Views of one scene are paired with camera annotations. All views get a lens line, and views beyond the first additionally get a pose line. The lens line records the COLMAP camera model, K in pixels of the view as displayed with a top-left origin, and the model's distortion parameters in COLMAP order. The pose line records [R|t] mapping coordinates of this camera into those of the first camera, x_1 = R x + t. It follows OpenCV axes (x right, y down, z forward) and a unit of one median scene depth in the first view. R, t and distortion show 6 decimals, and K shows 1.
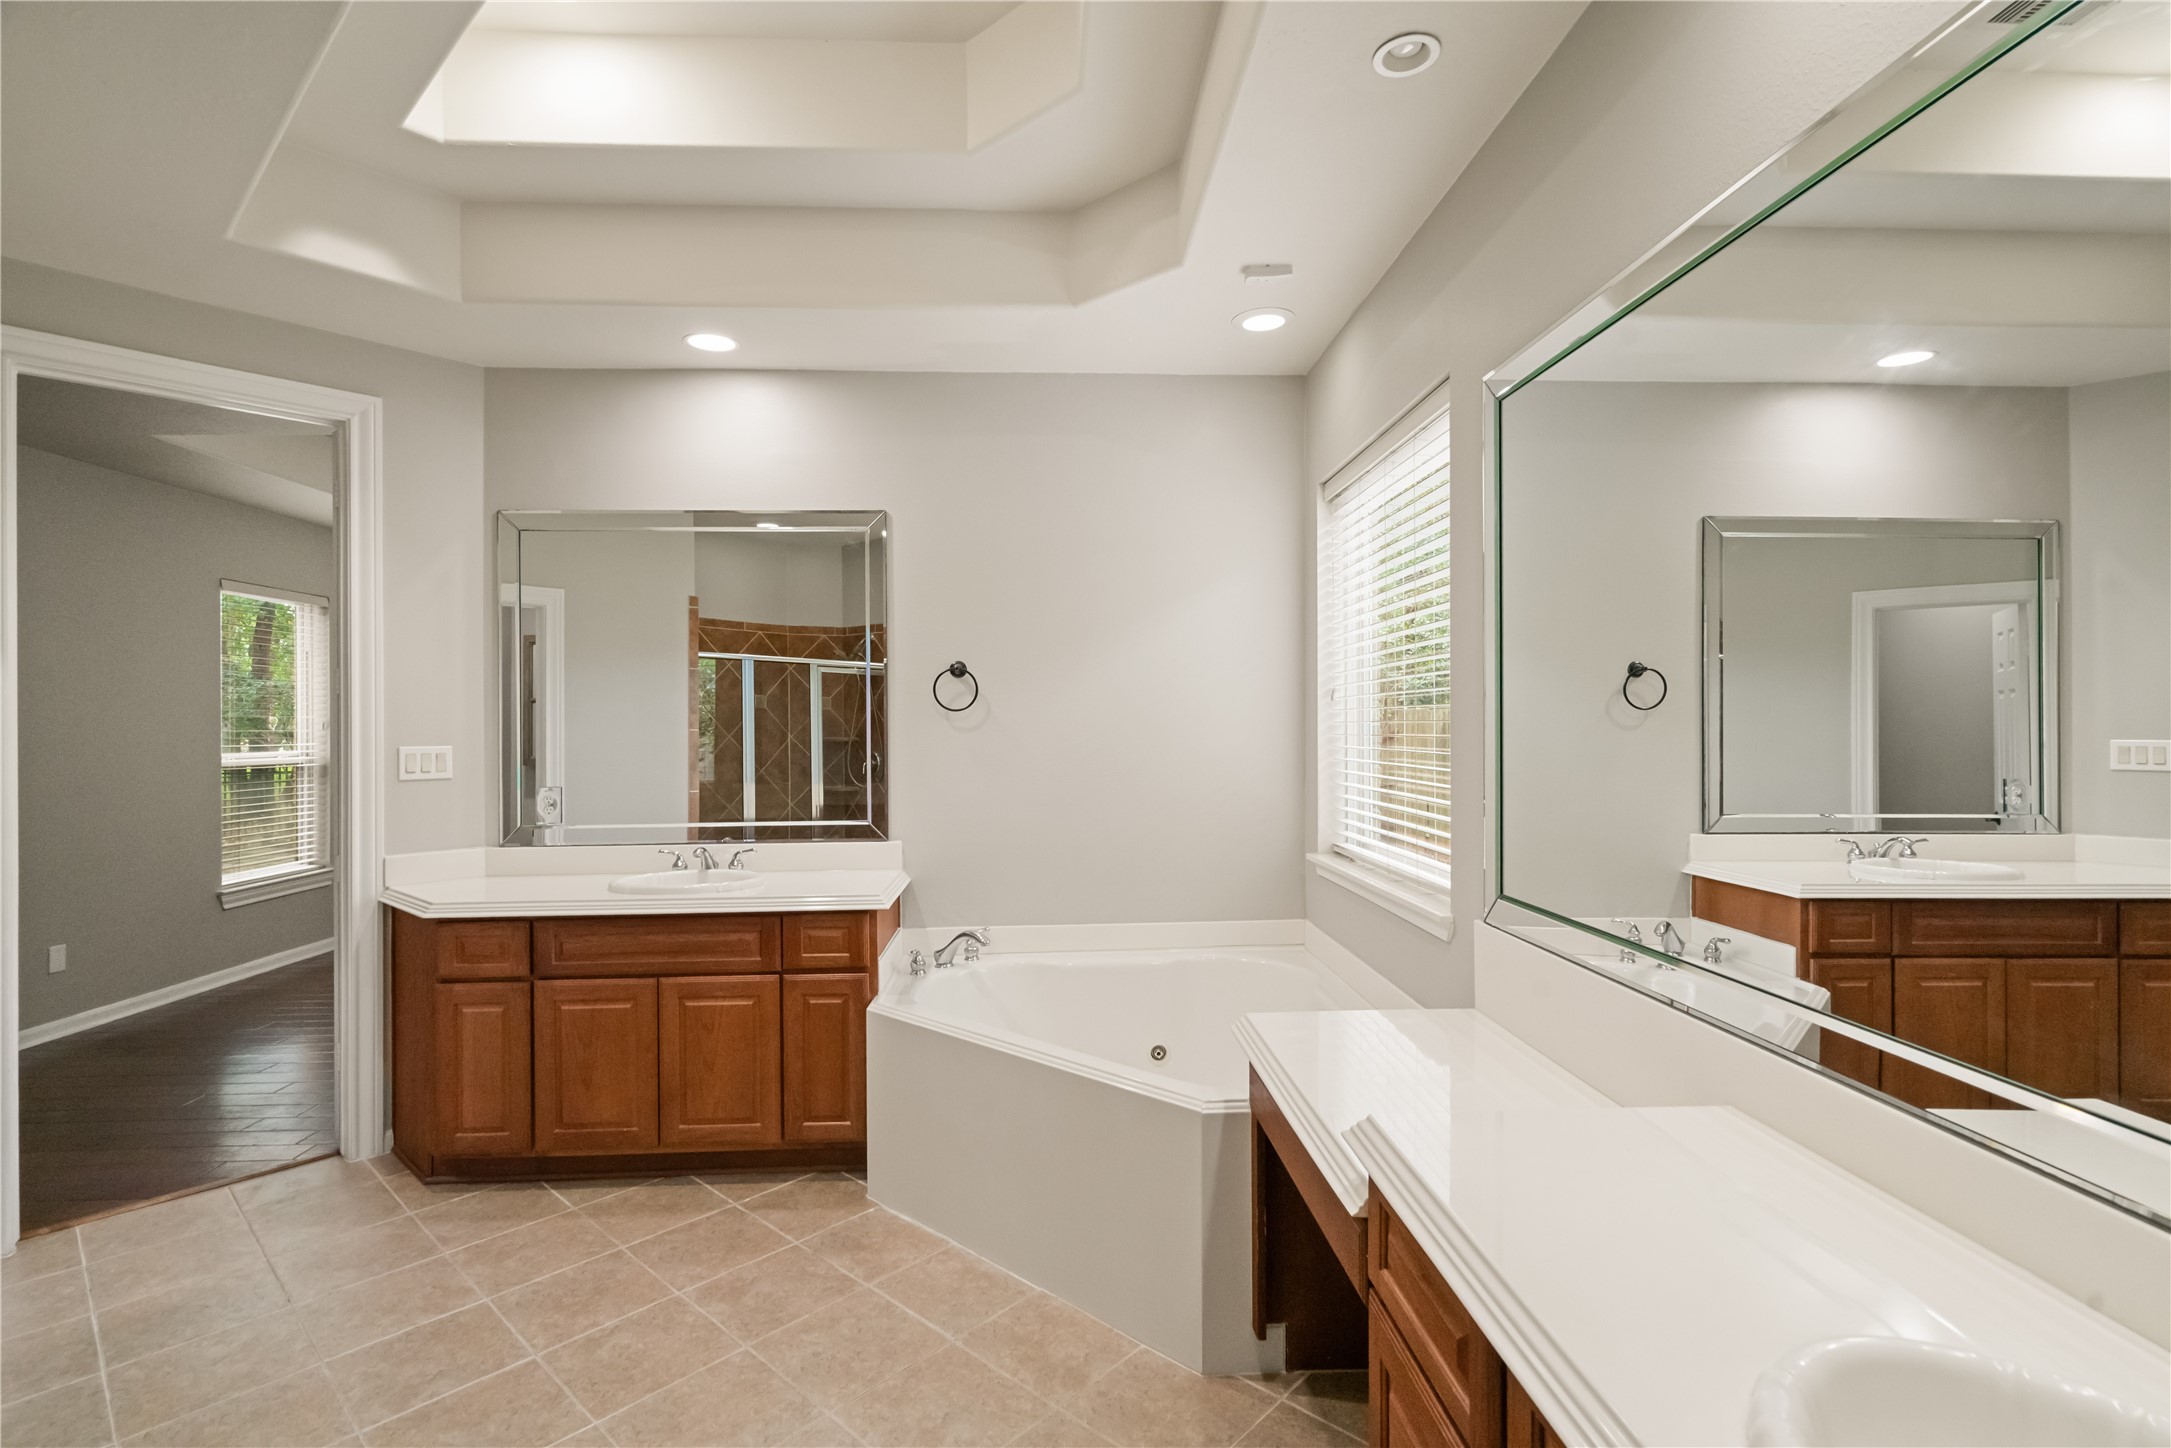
lens RADIAL K [[1006.2, 0, 1079.8], [0, 1006.2, 730.0], [0, 0, 1]] dist [-0.001292, 0.000406]
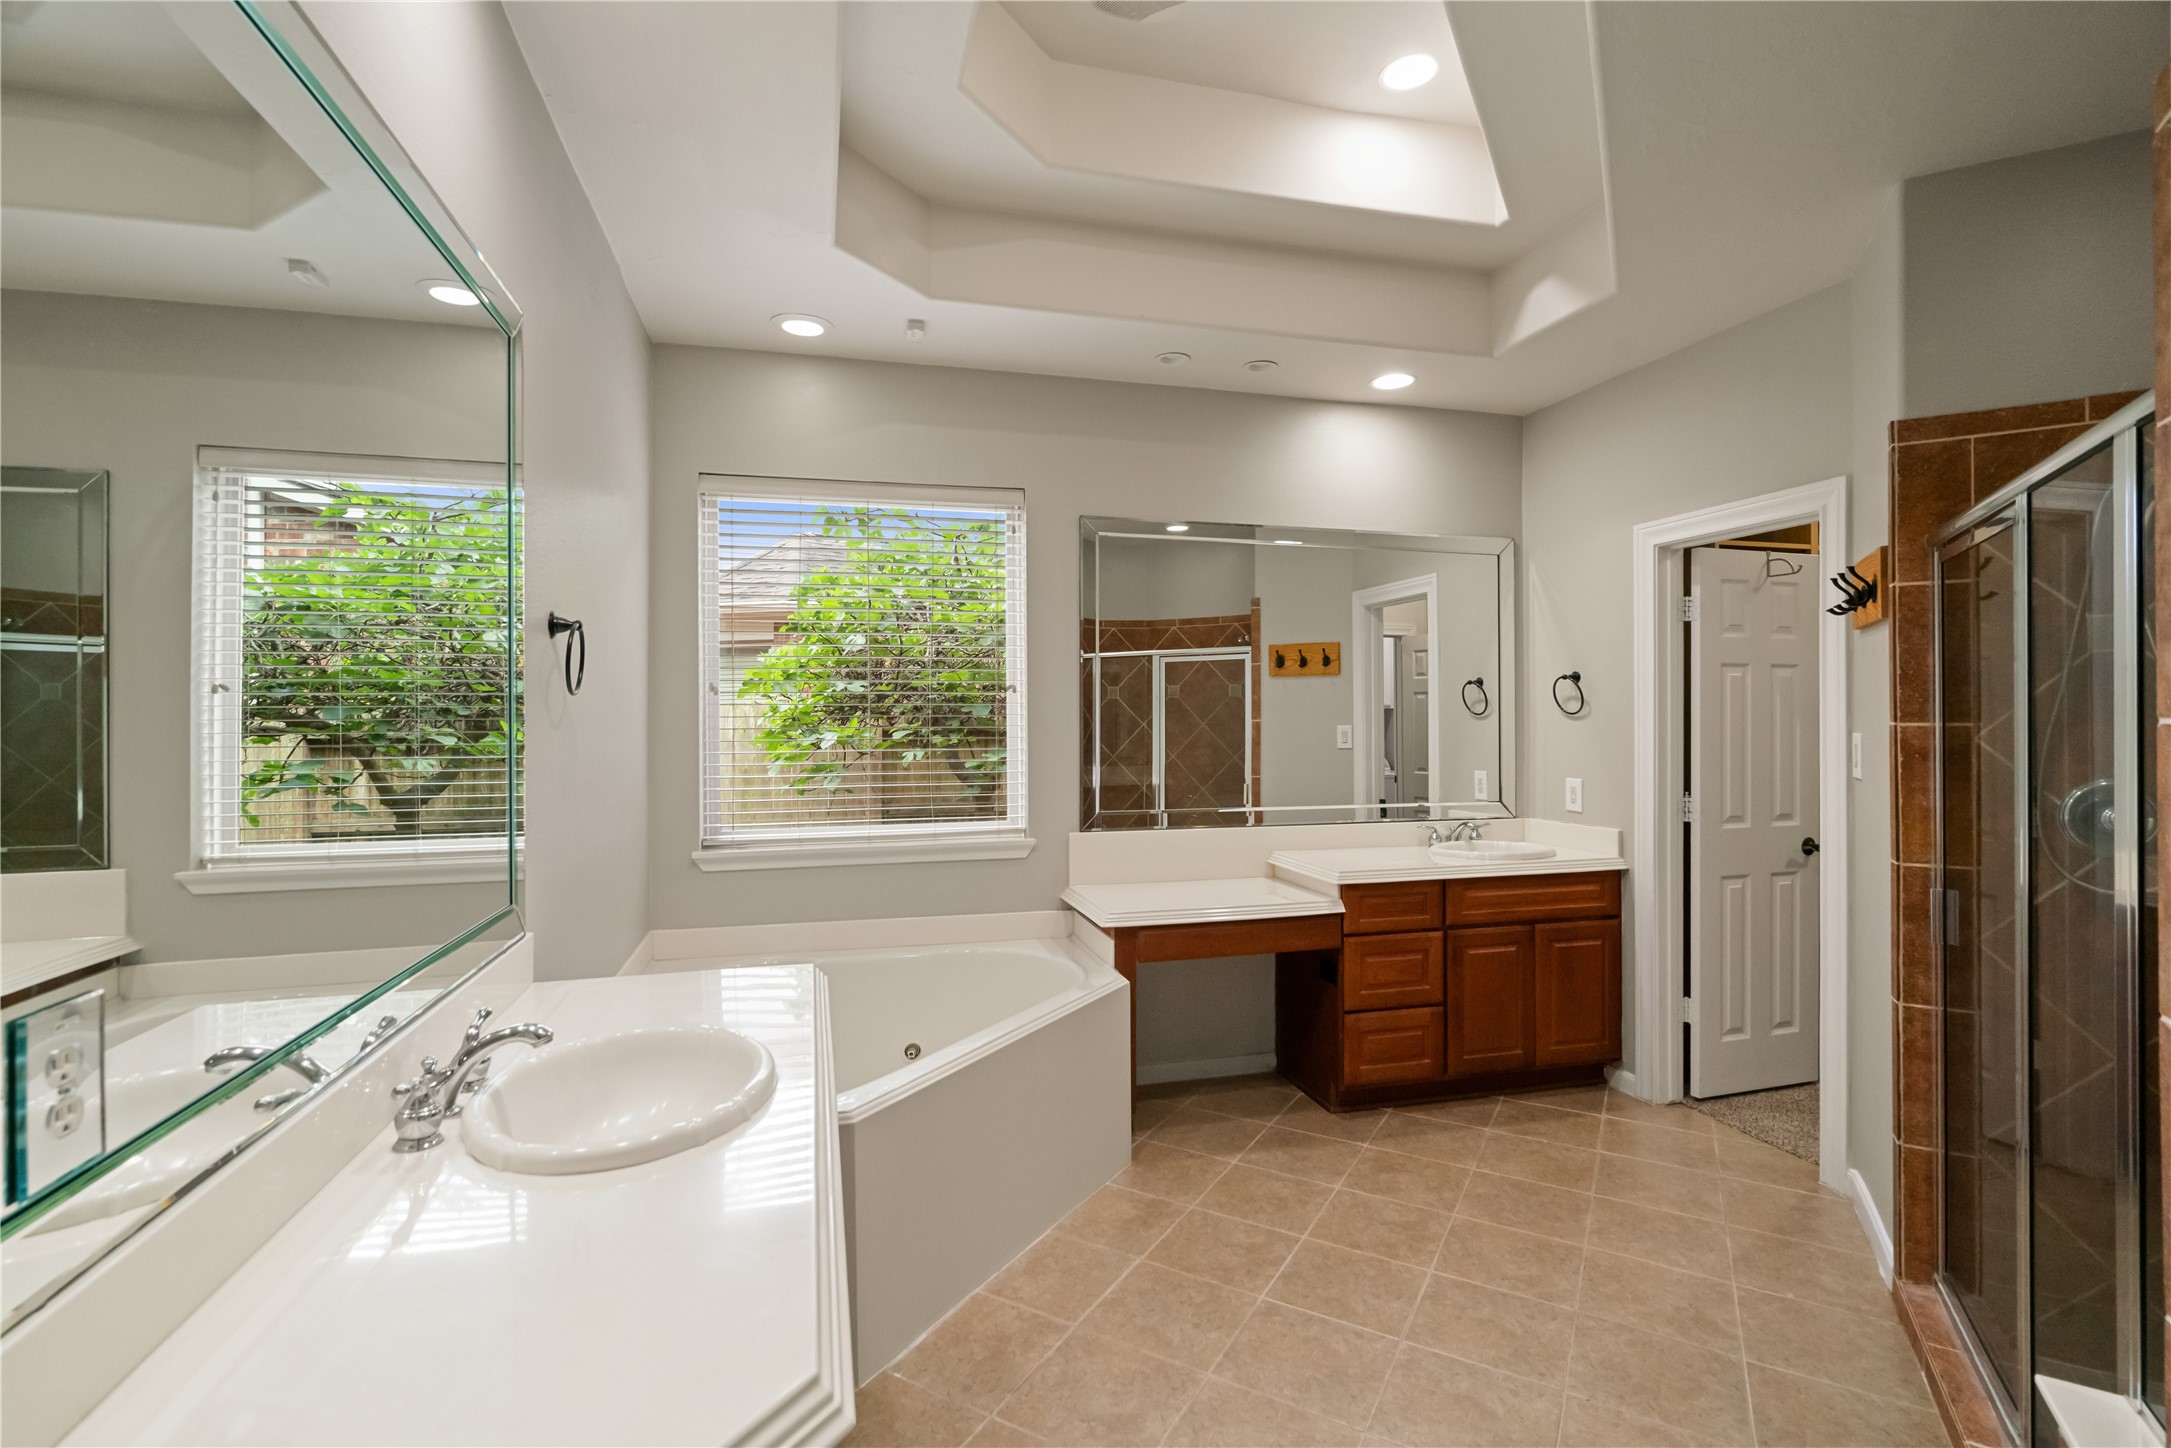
lens RADIAL K [[1006.2, 0, 1079.8], [0, 1006.2, 730.0], [0, 0, 1]] dist [-0.001292, 0.000406]
pose [[-0.217459, -0.003403, 0.976063, -1.198928], [0.009915, 0.999935, 0.005696, 0.003433], [-0.976019, 0.010916, -0.217411, 1.288785]]
